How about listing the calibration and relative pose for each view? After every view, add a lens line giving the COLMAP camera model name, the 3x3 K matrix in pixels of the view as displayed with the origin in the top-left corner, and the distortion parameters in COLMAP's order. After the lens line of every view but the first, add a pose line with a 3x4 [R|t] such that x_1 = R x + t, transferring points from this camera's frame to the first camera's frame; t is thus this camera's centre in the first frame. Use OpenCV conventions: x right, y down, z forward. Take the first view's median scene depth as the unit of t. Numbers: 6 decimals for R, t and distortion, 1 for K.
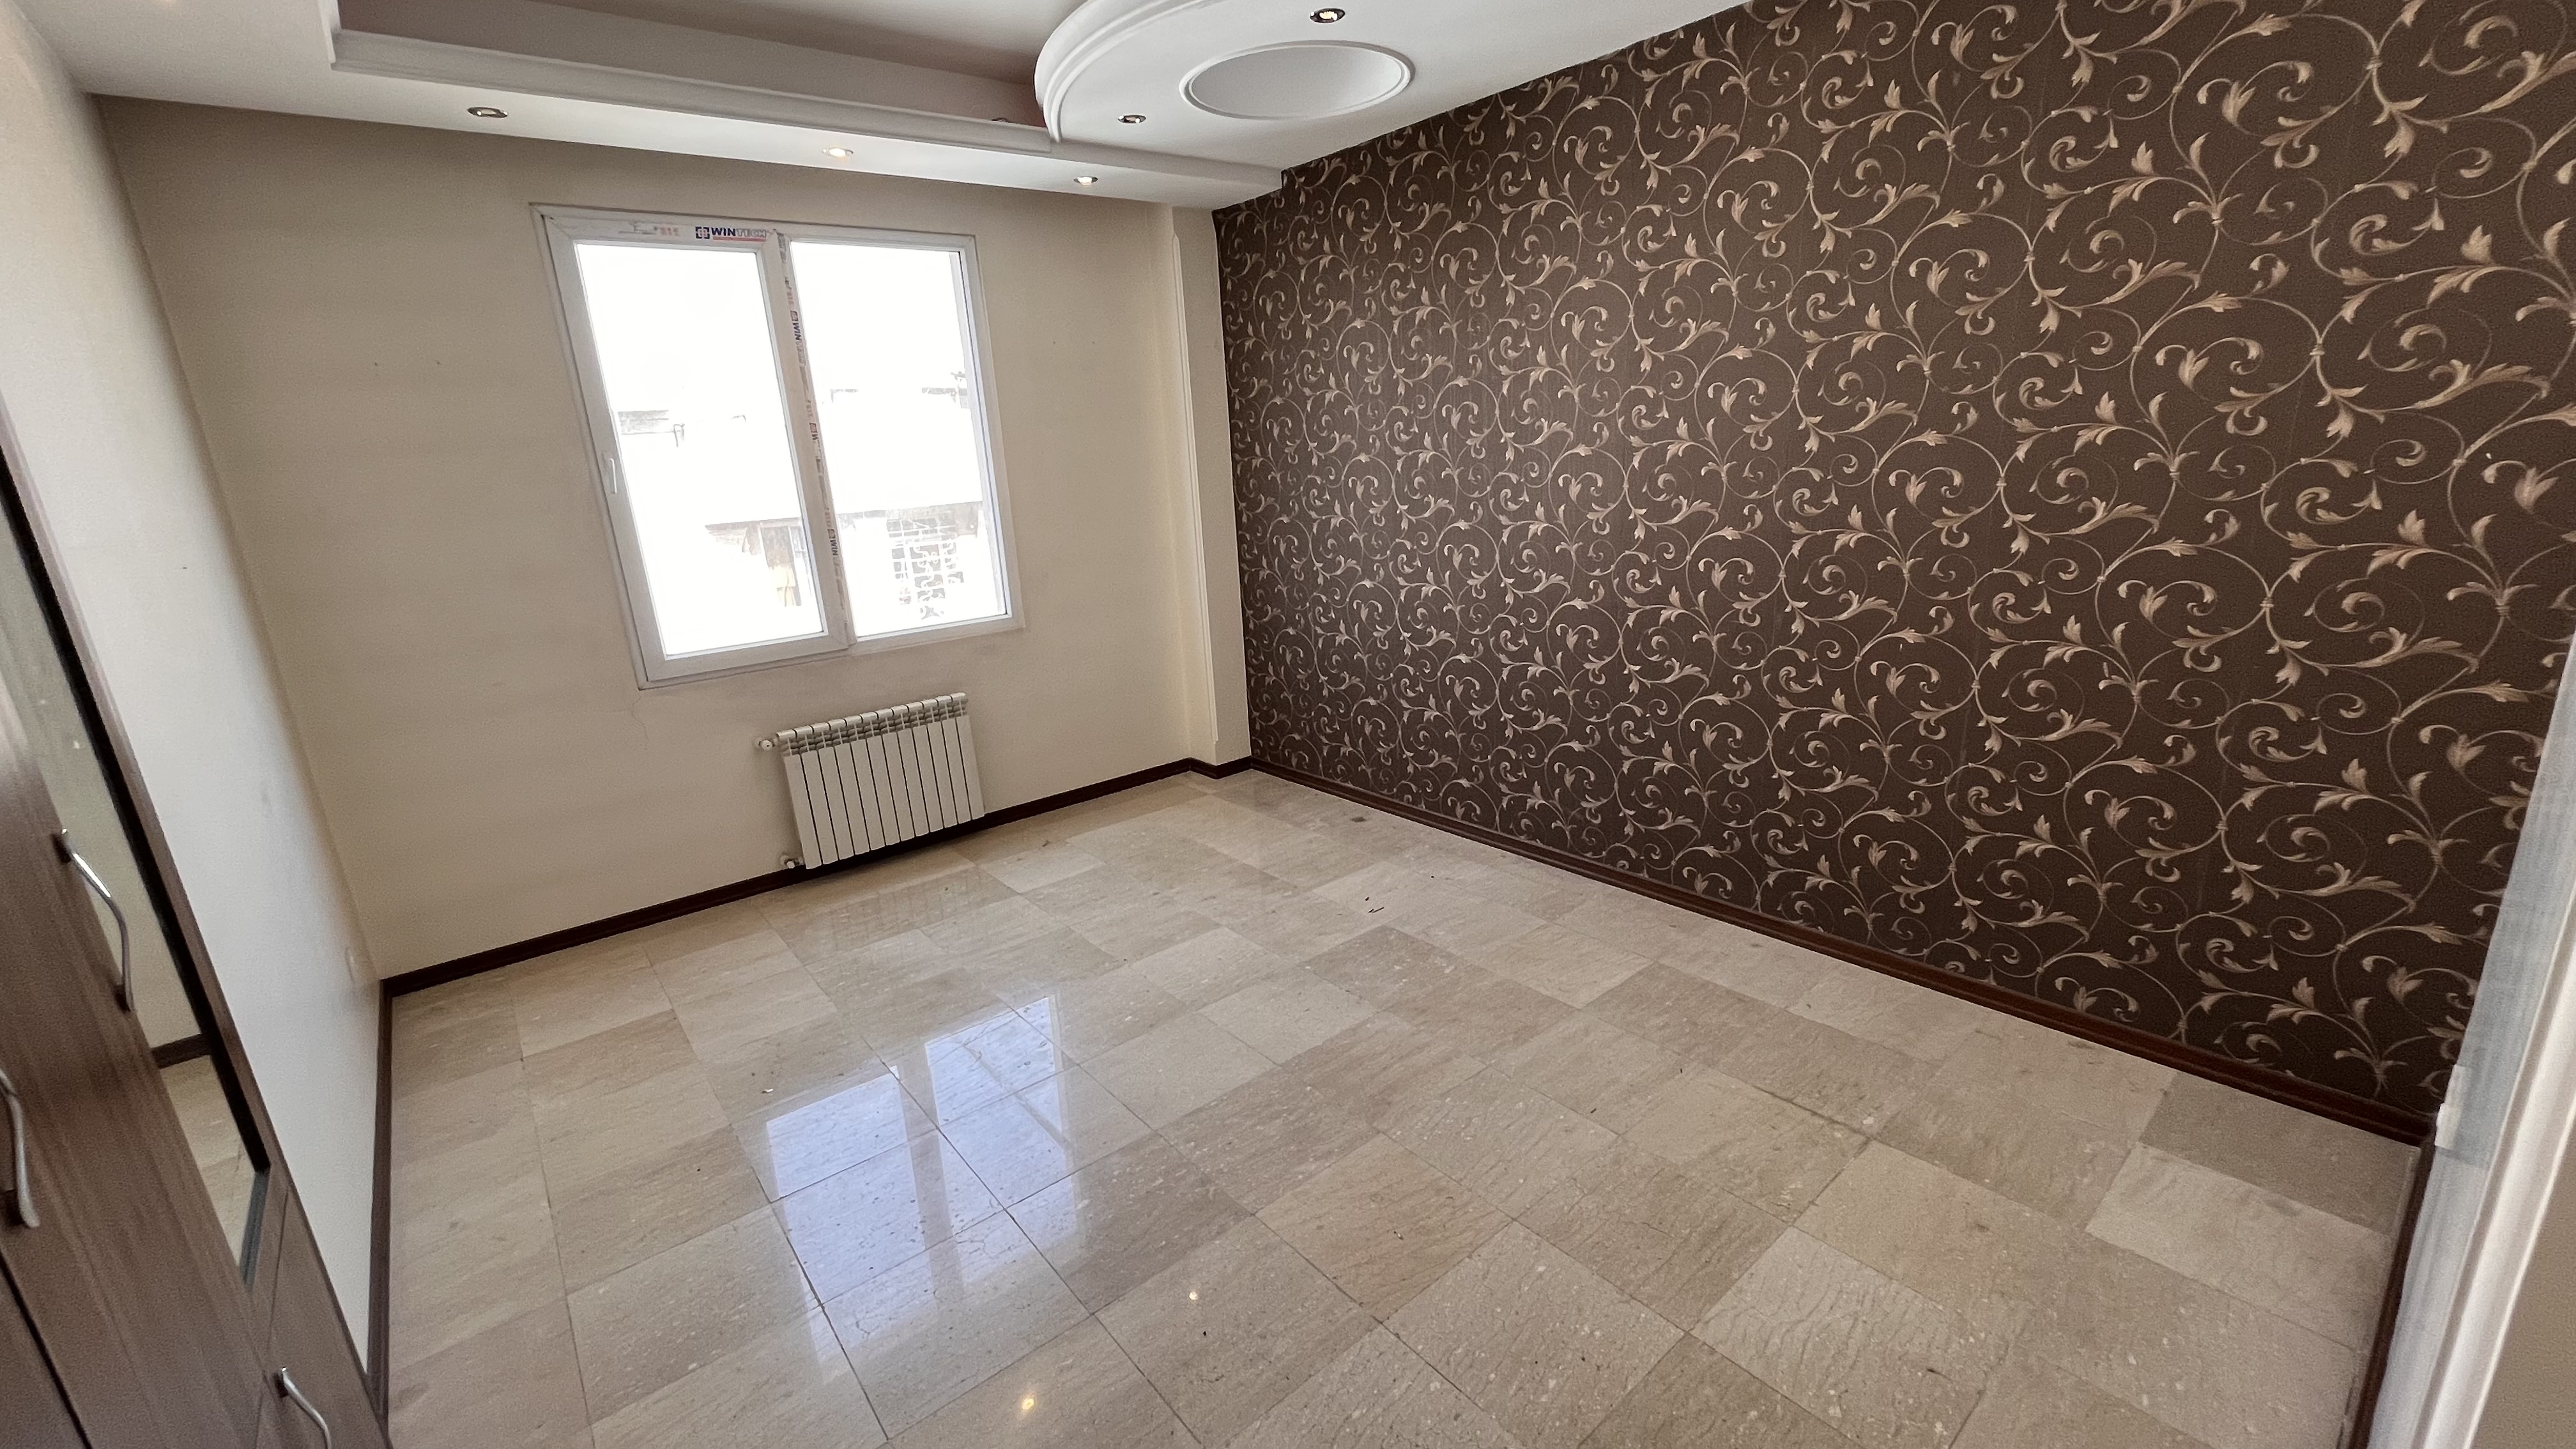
lens RADIAL K [[1033.8, 0, 1283.3], [0, 1033.8, 726.5], [0, 0, 1]] dist [-0.016500, 0.000067]
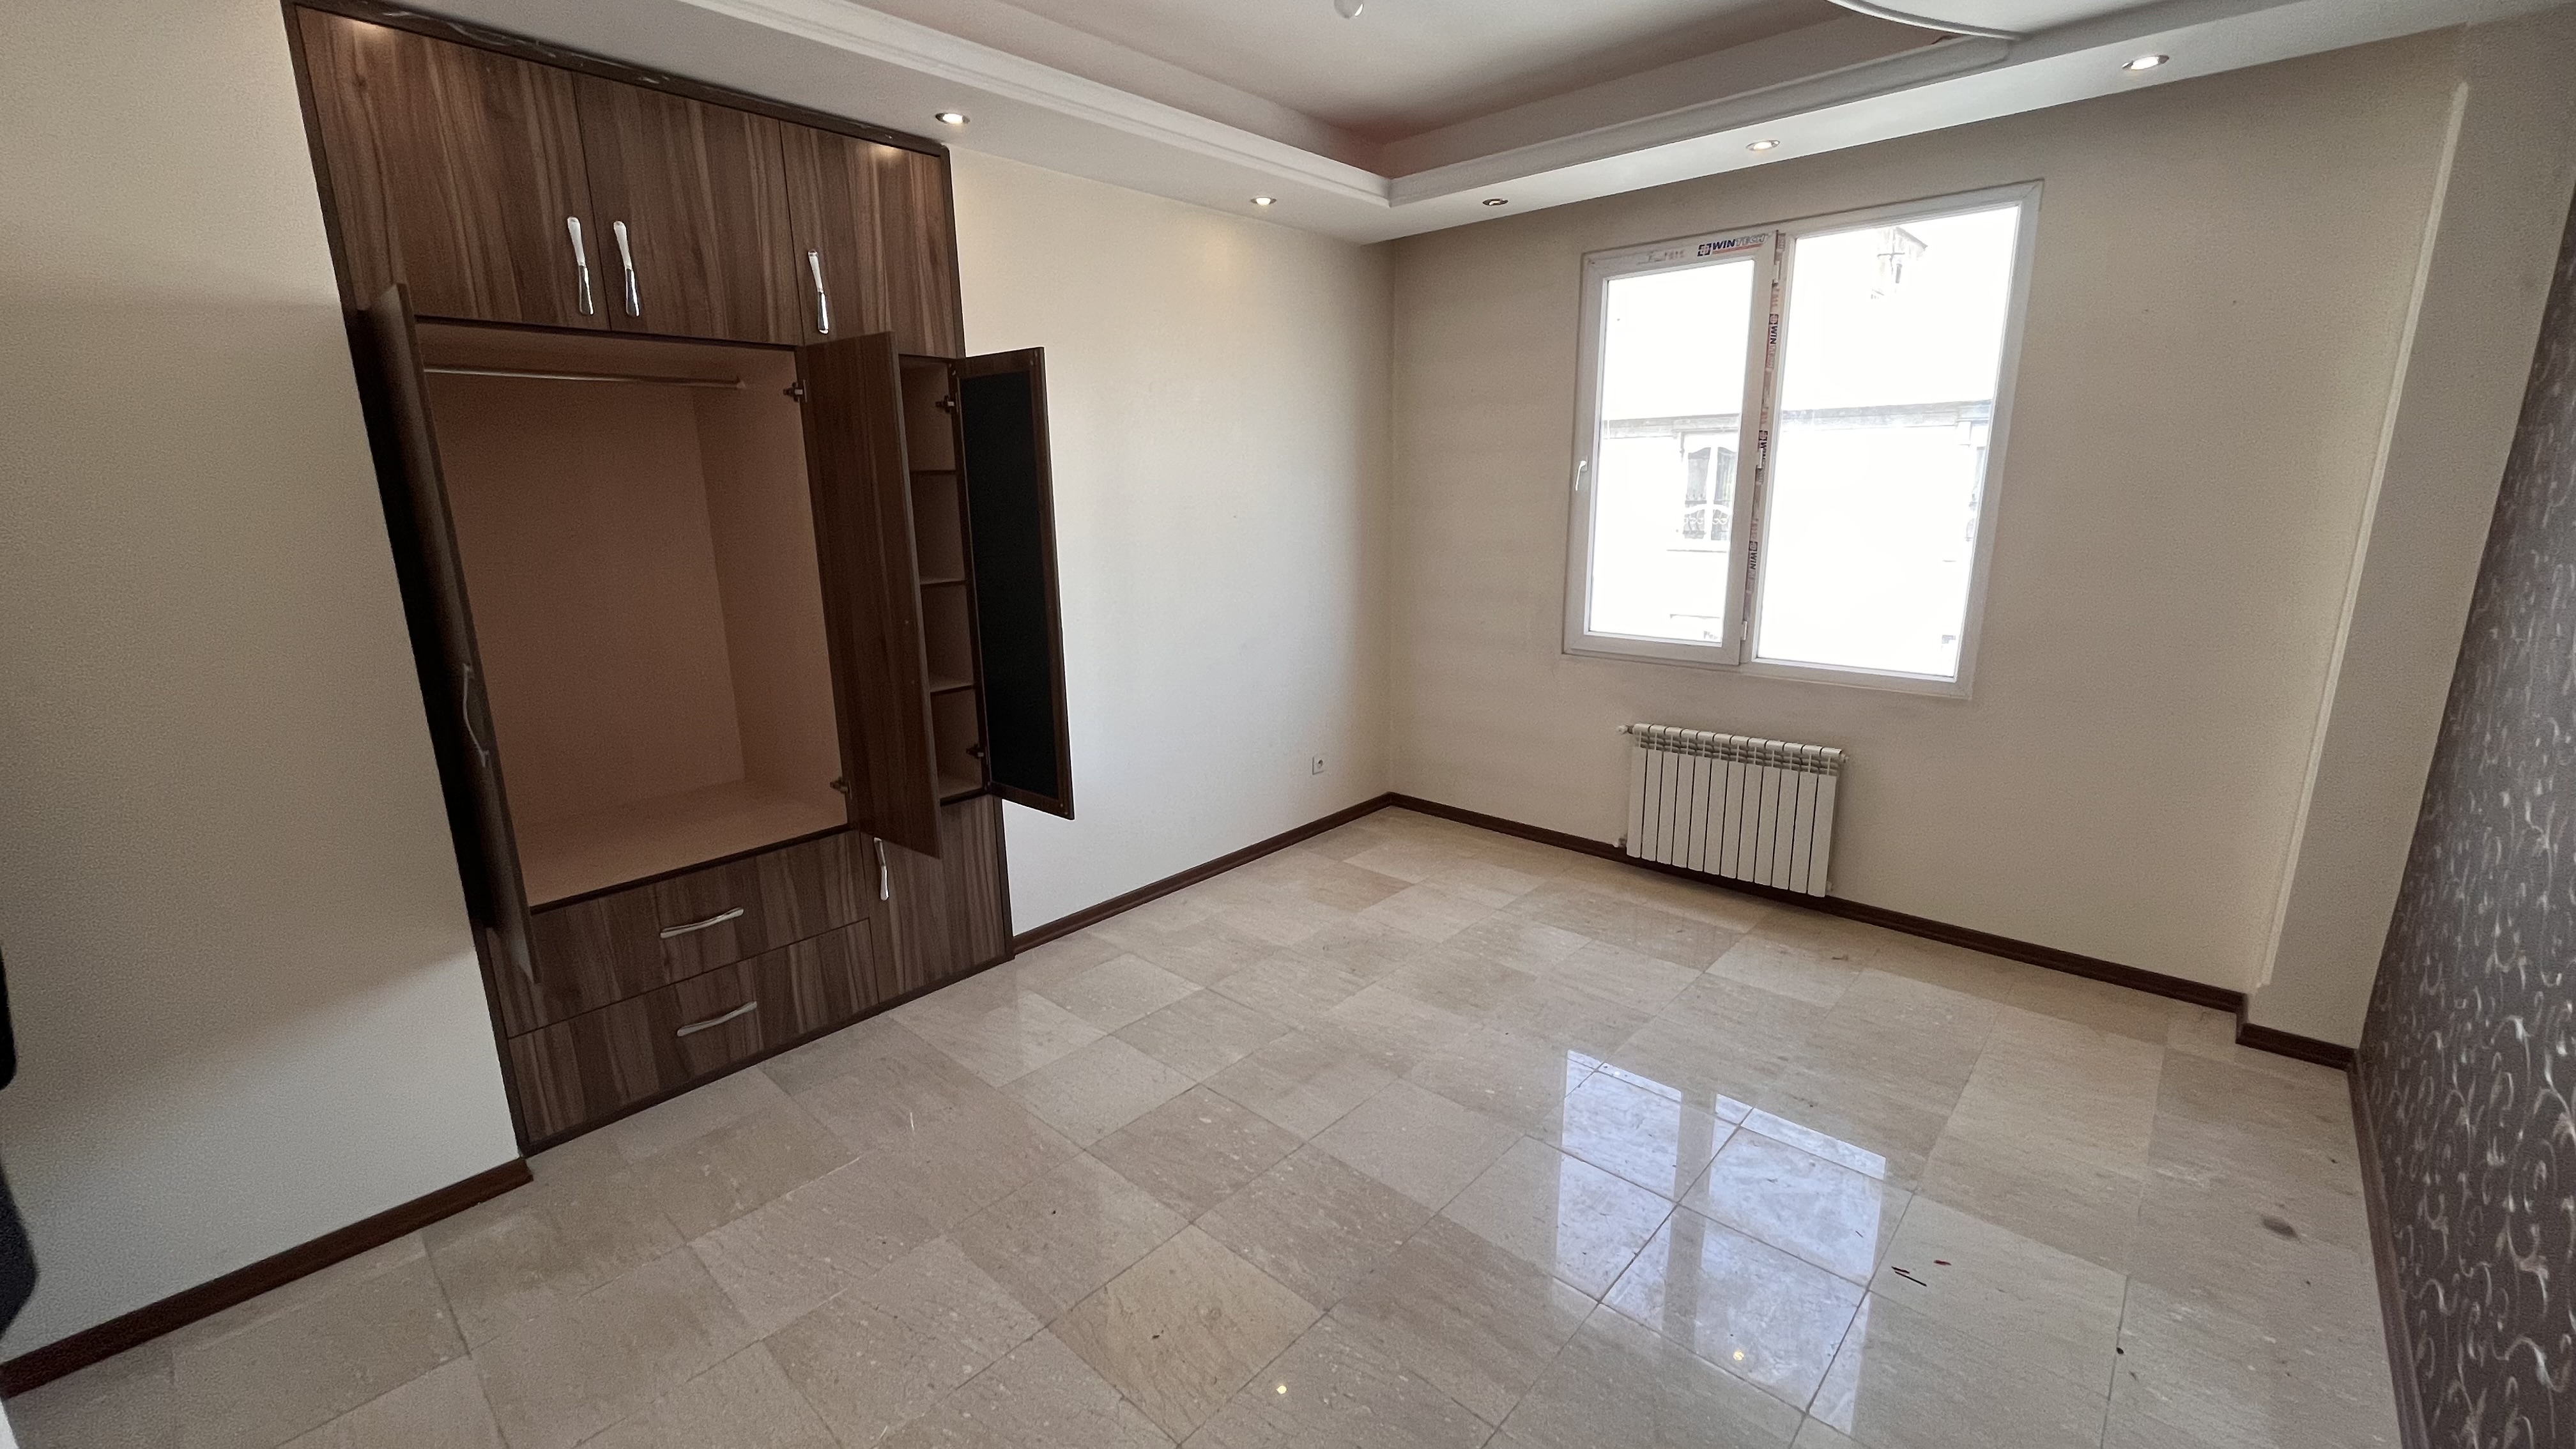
lens RADIAL K [[1033.8, 0, 1289.7], [0, 1033.8, 728.7], [0, 0, 1]] dist [-0.016500, 0.000067]
pose [[0.135684, 0.282672, -0.949572, 0.459715], [-0.256194, 0.935848, 0.241979, -0.149639], [0.957055, 0.210442, 0.199399, 0.433424]]
